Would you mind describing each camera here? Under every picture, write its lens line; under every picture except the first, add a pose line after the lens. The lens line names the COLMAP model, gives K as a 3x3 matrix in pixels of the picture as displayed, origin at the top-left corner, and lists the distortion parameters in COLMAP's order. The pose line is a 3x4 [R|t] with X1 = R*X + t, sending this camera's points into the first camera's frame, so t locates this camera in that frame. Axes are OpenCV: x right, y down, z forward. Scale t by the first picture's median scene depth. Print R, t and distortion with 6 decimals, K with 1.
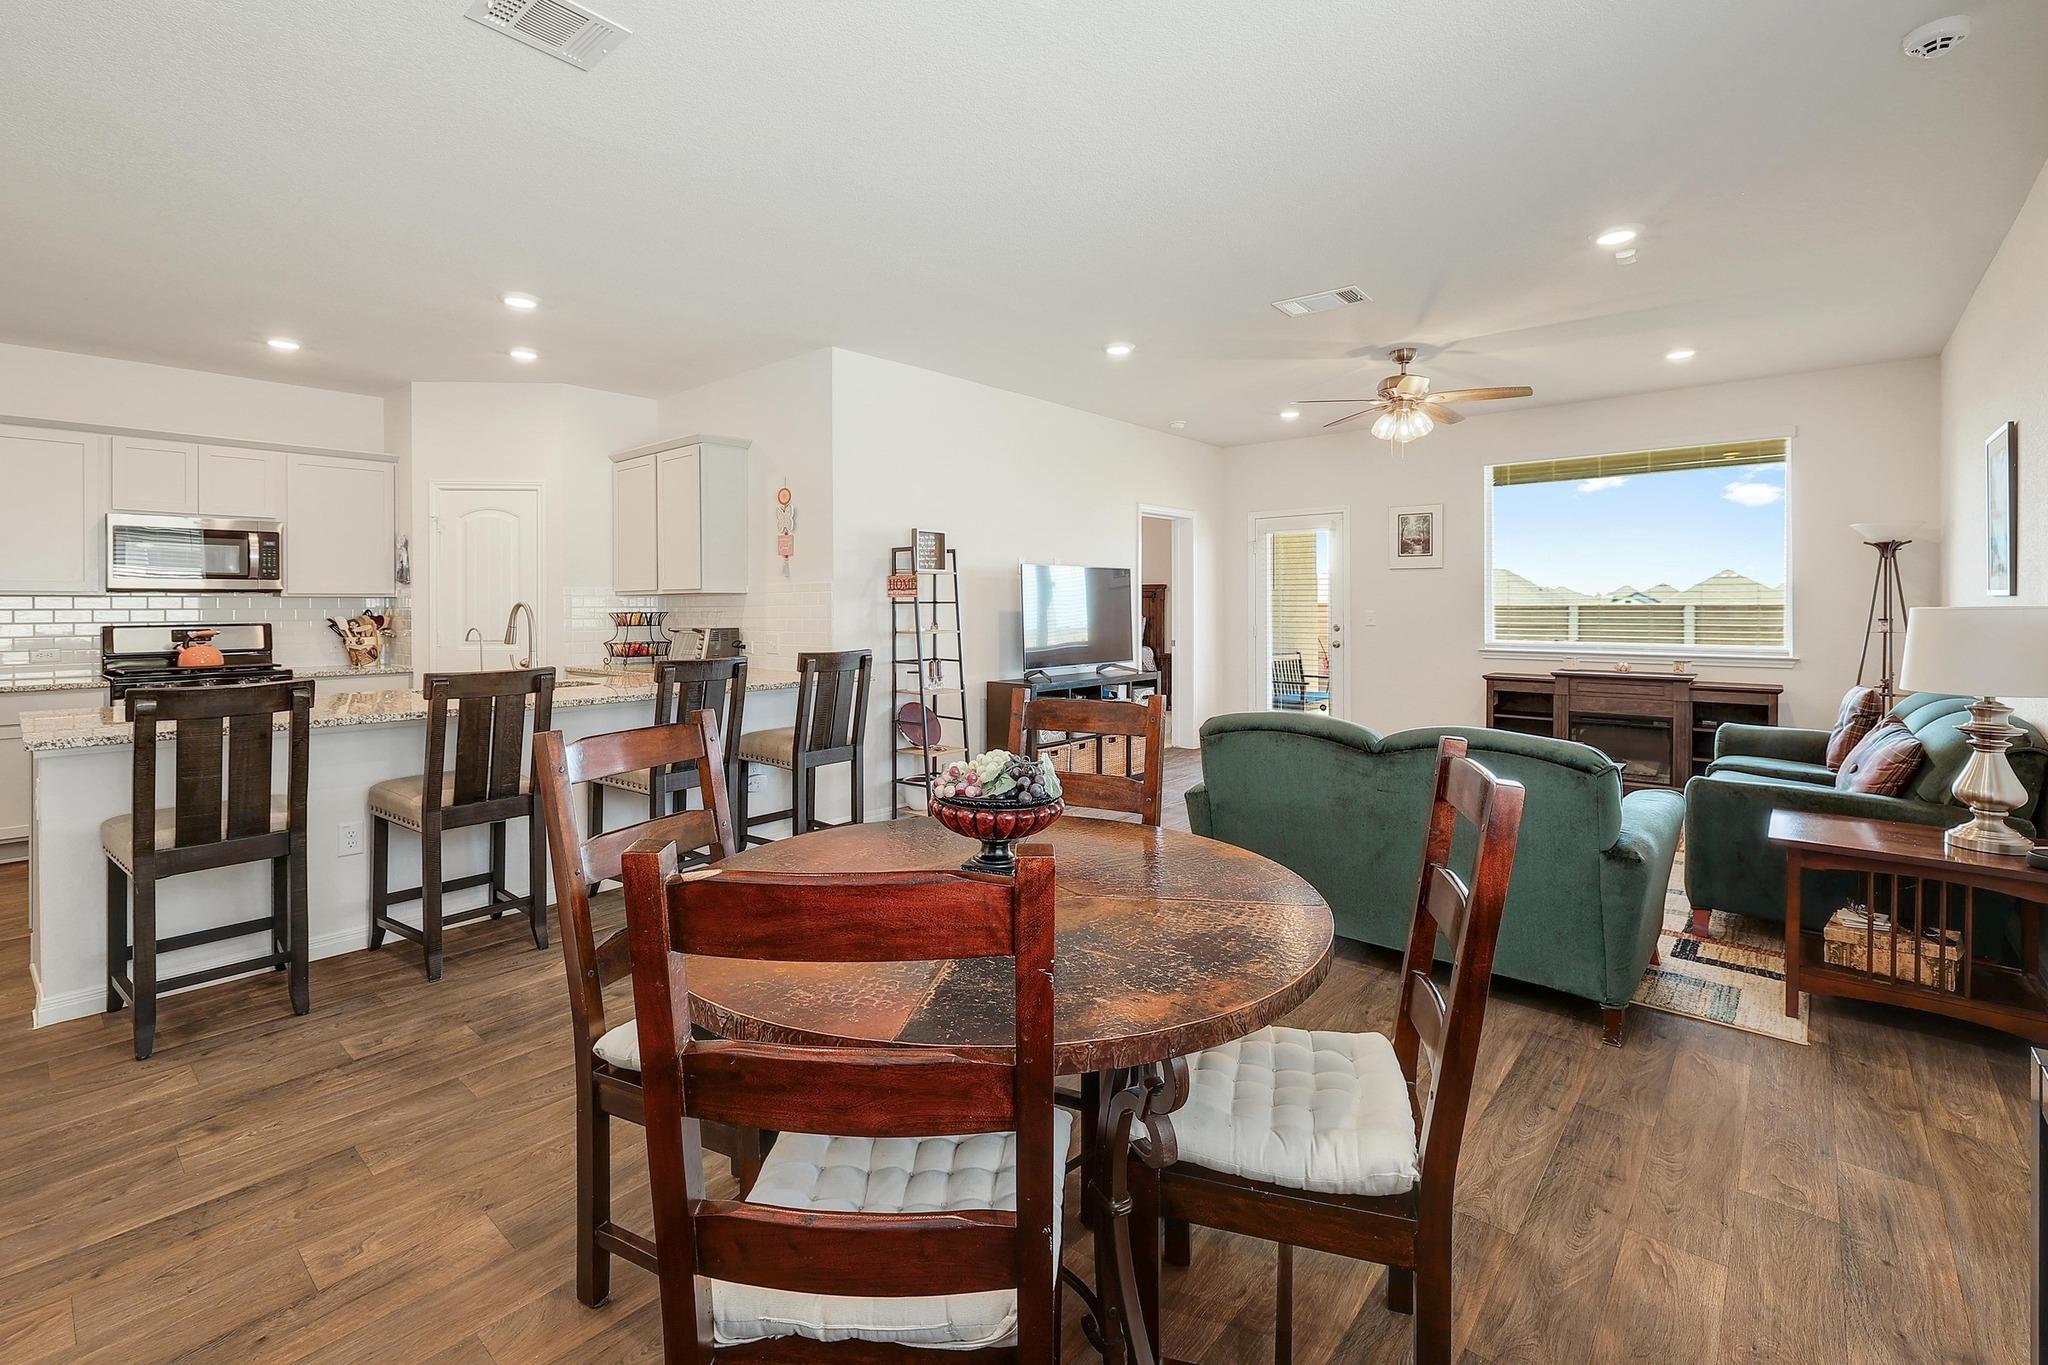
lens RADIAL K [[899.0, 0, 1020.9], [0, 899.0, 607.3], [0, 0, 1]] dist [-0.000178, 0.000433]
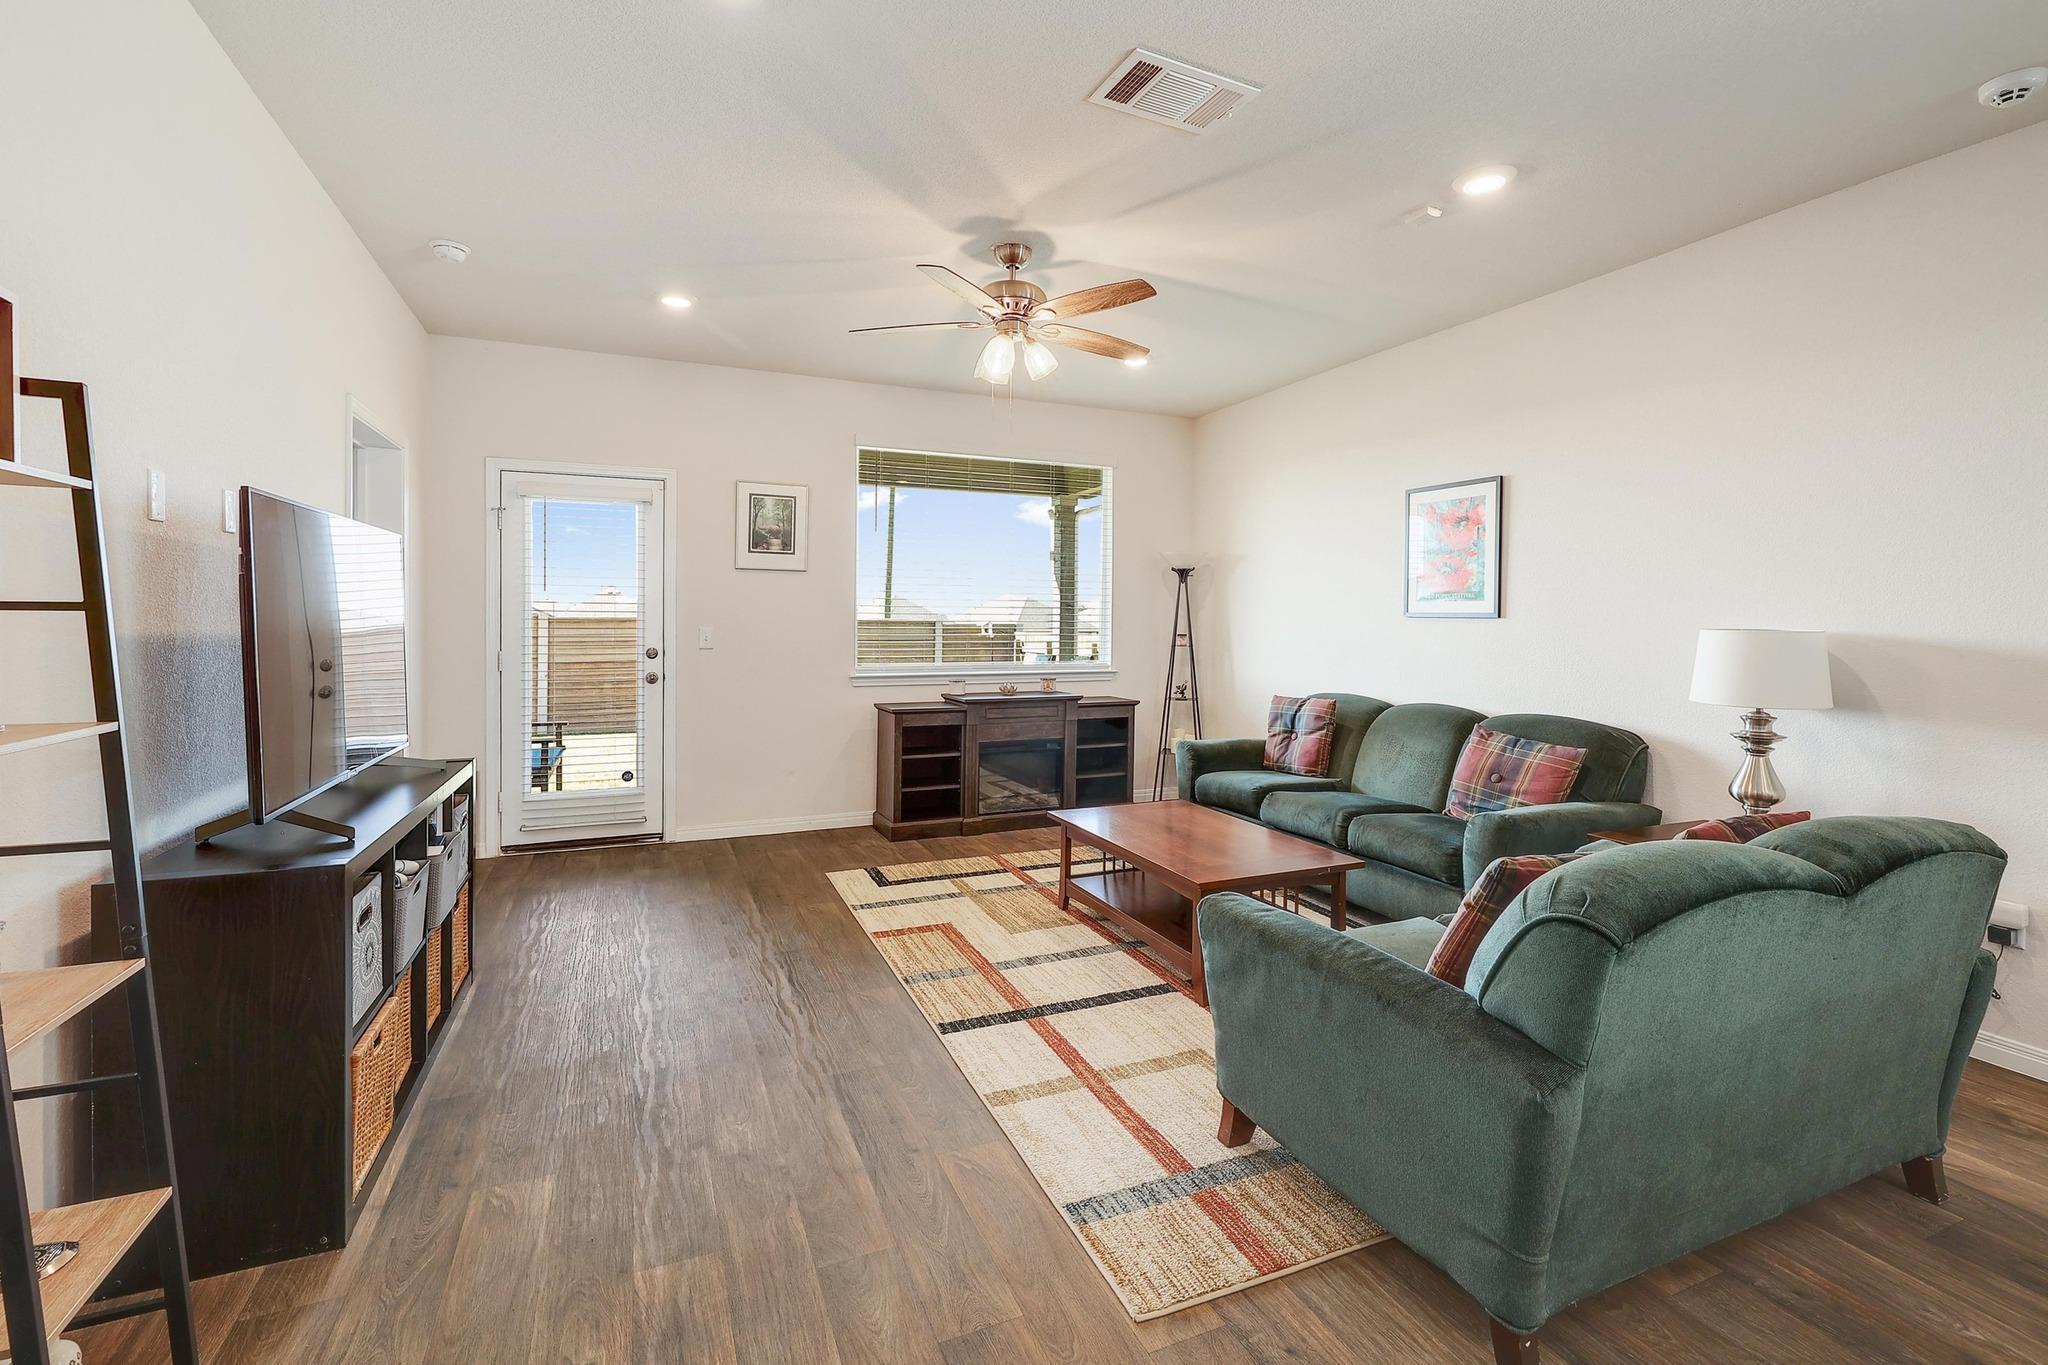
lens RADIAL K [[899.0, 0, 1018.1], [0, 899.0, 637.2], [0, 0, 1]] dist [-0.000178, 0.000433]
pose [[0.432897, -0.012906, 0.901351, -0.172490], [-0.005529, 0.999841, 0.016972, -0.002446], [-0.901427, -0.012331, 0.432756, 0.632860]]
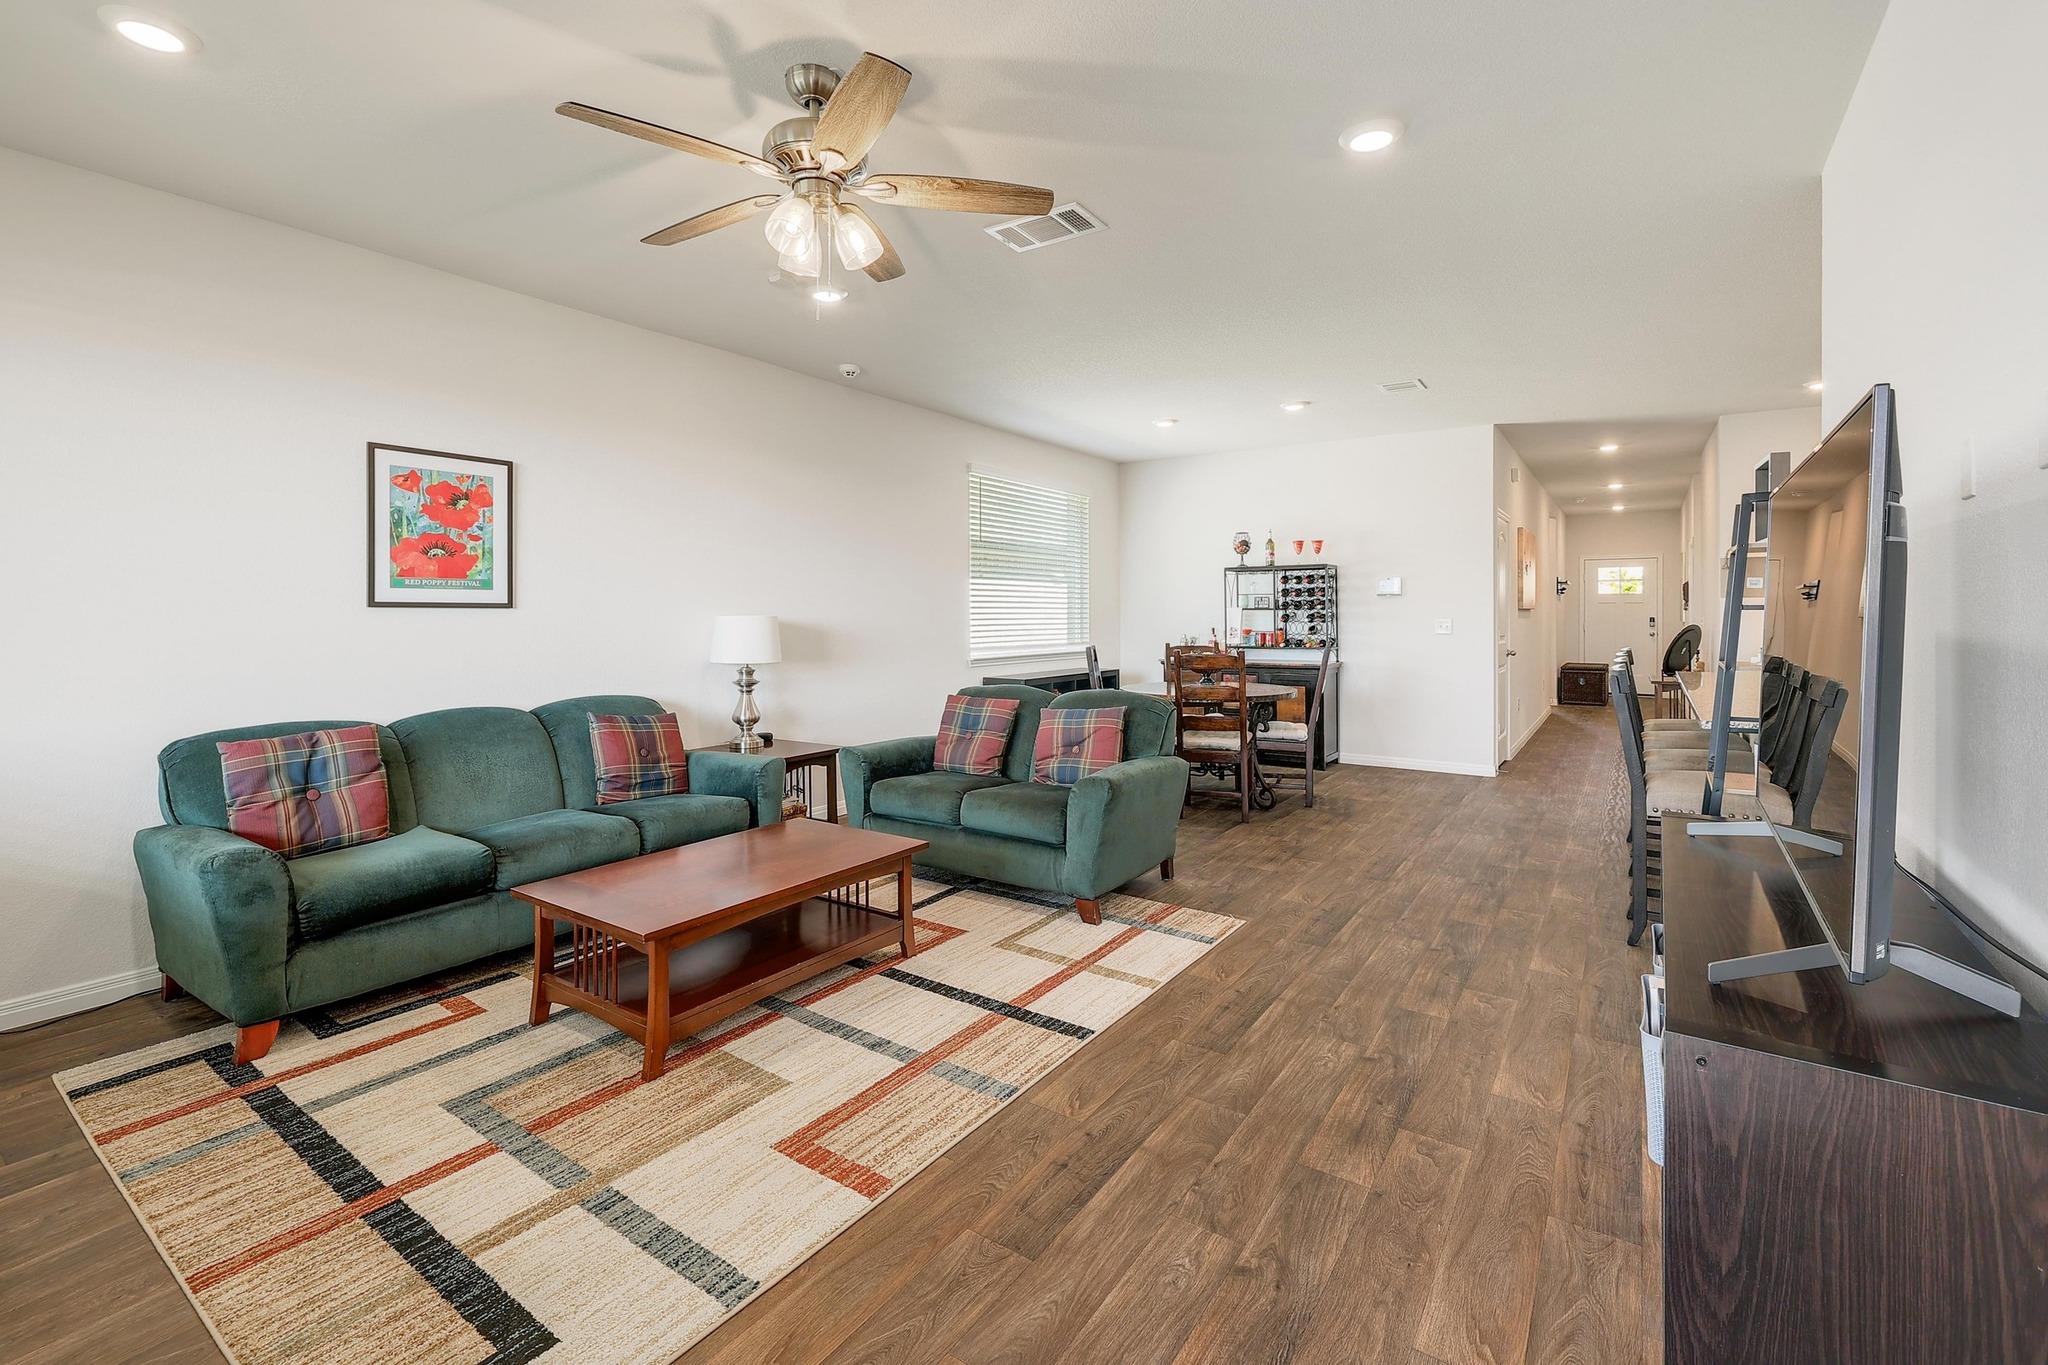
lens RADIAL K [[899.0, 0, 1018.3], [0, 899.0, 635.2], [0, 0, 1]] dist [-0.000178, 0.000433]
pose [[-0.993307, 0.008015, -0.115222, 0.340463], [0.004559, 0.999533, 0.030222, -0.006850], [0.115410, 0.029495, -0.992880, 1.346059]]
